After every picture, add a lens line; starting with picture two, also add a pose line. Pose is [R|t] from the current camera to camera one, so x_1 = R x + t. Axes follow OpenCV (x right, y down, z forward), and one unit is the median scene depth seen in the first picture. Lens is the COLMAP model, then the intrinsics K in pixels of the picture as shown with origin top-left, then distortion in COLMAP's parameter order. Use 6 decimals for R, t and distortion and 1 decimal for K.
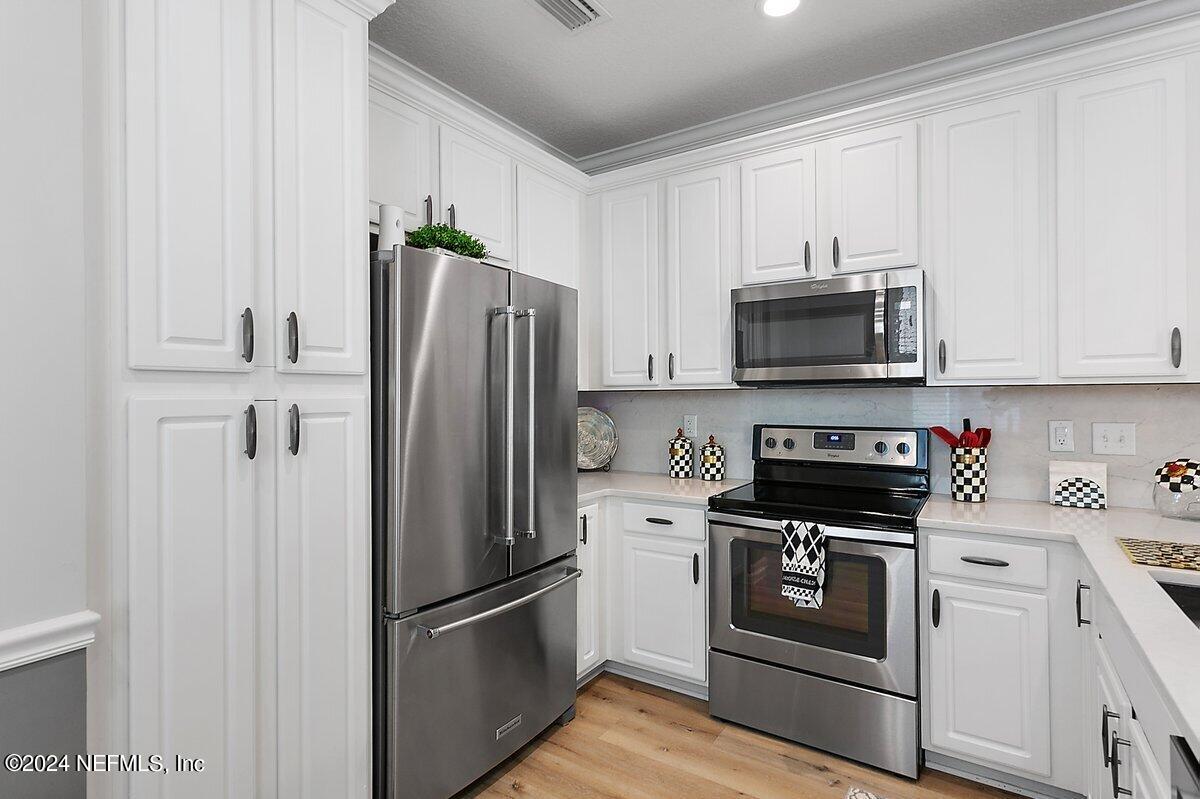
lens RADIAL K [[600.1, 0, 599.9], [0, 600.1, 394.1], [0, 0, 1]] dist [0.014103, 0.000670]
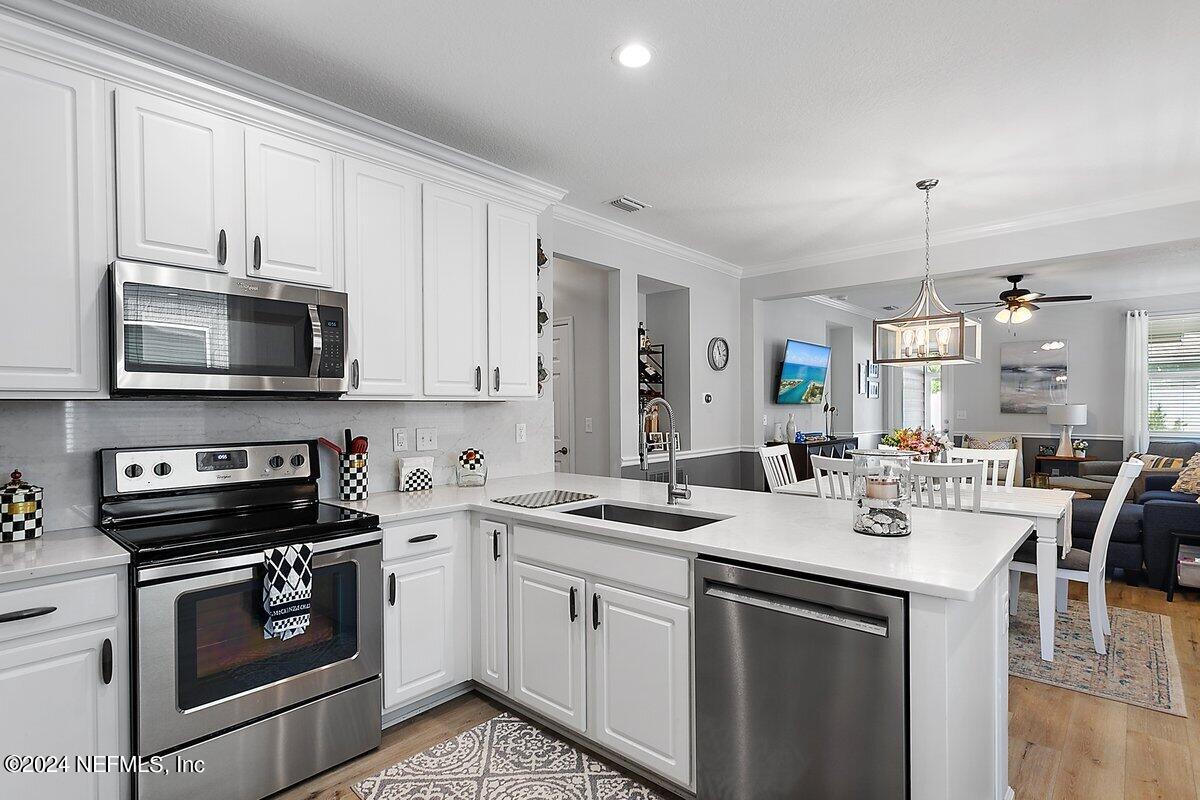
lens RADIAL K [[600.1, 0, 604.5], [0, 600.1, 411.0], [0, 0, 1]] dist [0.014103, 0.000670]
pose [[0.158124, -0.003012, 0.987415, -0.455397], [0.000535, 0.999995, 0.002964, 0.003495], [-0.987419, 0.000060, 0.158125, 0.346652]]
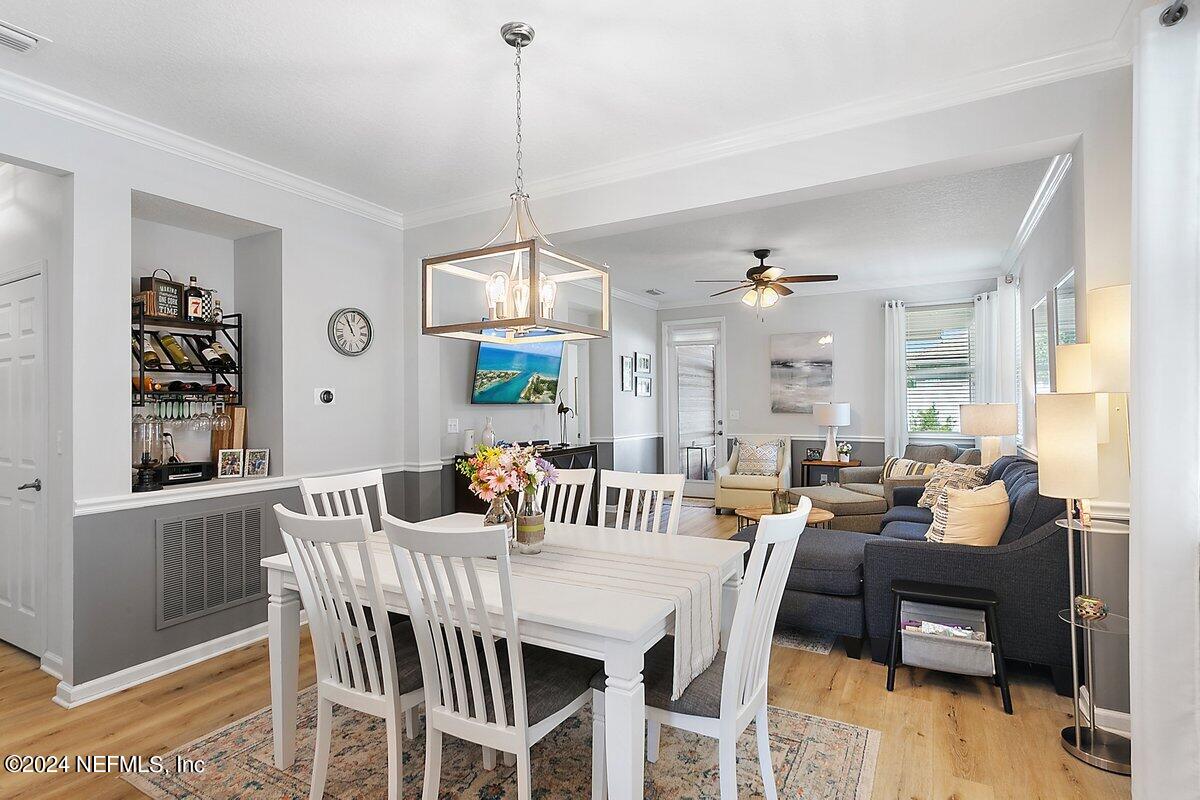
lens RADIAL K [[600.1, 0, 594.5], [0, 600.1, 393.1], [0, 0, 1]] dist [0.014103, 0.000670]
pose [[-0.051948, 0.024149, 0.998358, 0.321416], [0.005824, 0.999698, -0.023878, -0.005902], [-0.998633, 0.004574, -0.052073, -0.314195]]
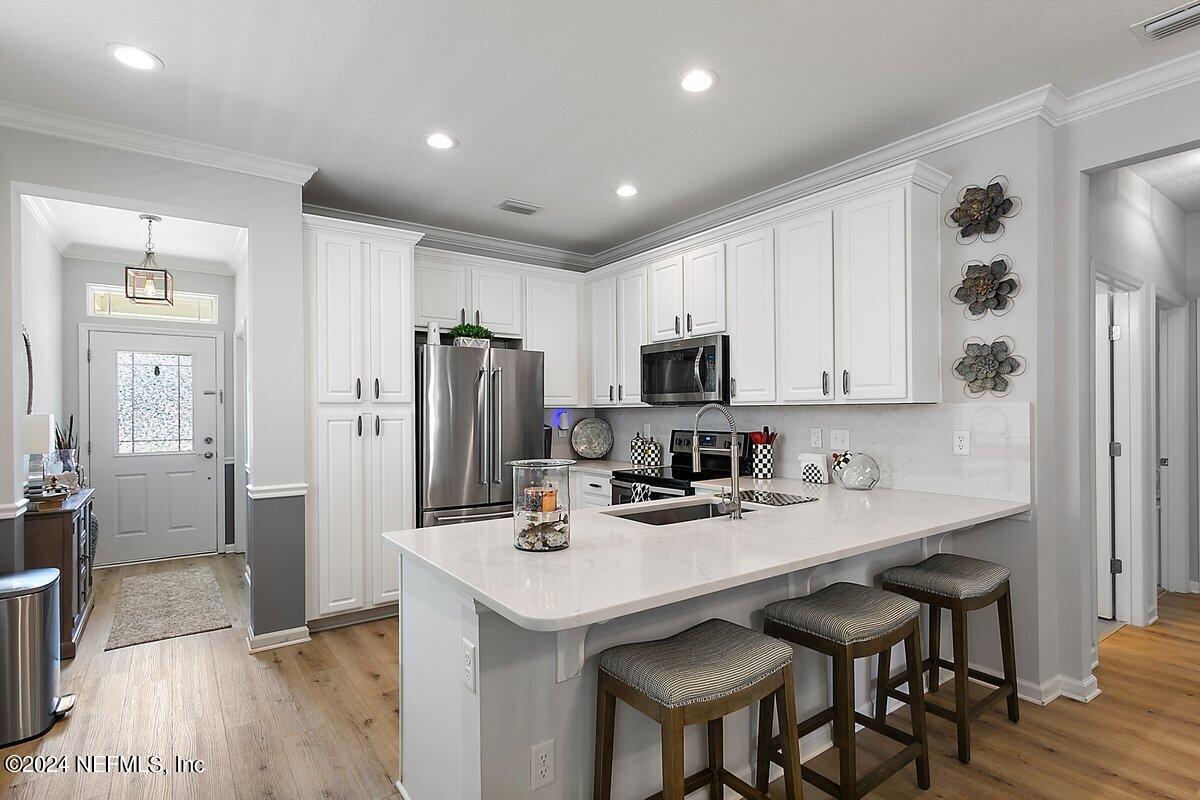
lens RADIAL K [[600.1, 0, 603.4], [0, 600.1, 413.0], [0, 0, 1]] dist [0.014103, 0.000670]
pose [[0.932450, 0.001366, -0.361296, 0.796912], [0.001624, 0.999967, 0.007973, -0.006878], [0.361295, -0.008021, 0.932417, -0.616510]]
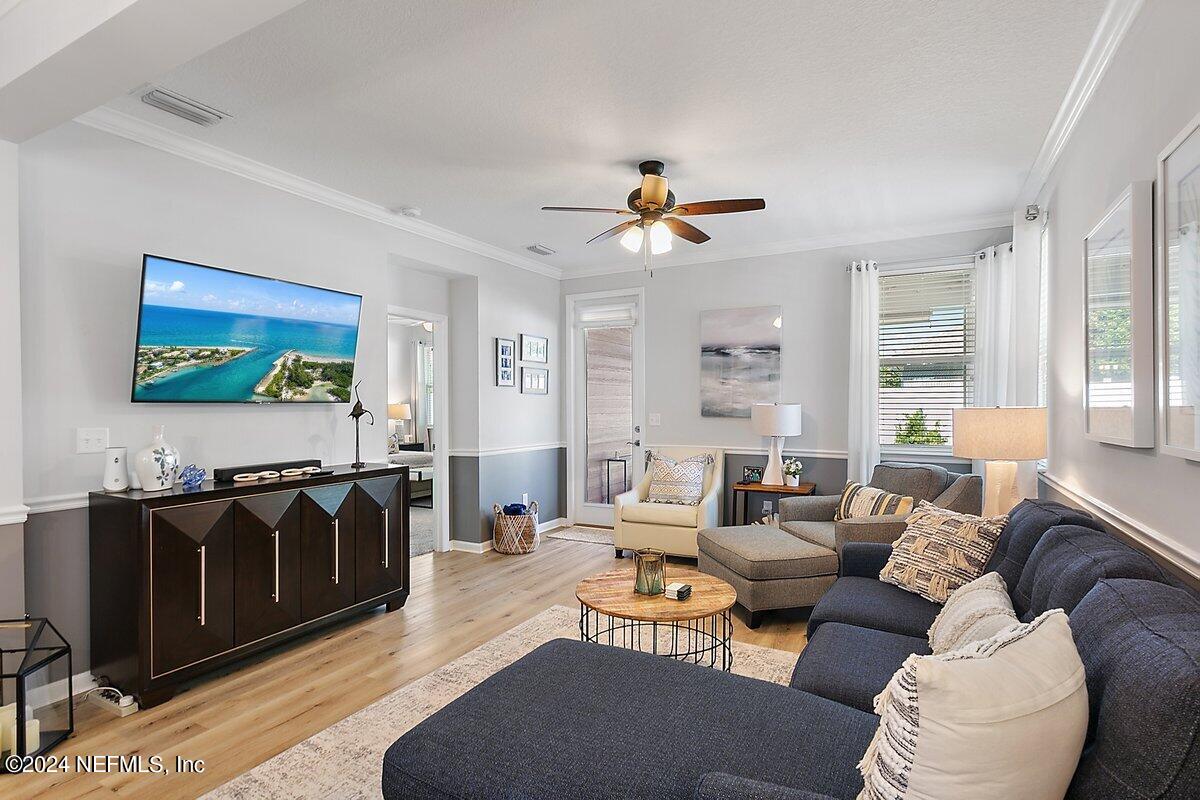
lens RADIAL K [[600.1, 0, 602.5], [0, 600.1, 404.7], [0, 0, 1]] dist [0.014103, 0.000670]
pose [[-0.073737, 0.003313, 0.997272, 1.142818], [-0.002002, 0.999992, -0.003470, -0.010860], [-0.997276, -0.002253, -0.073730, -0.864938]]
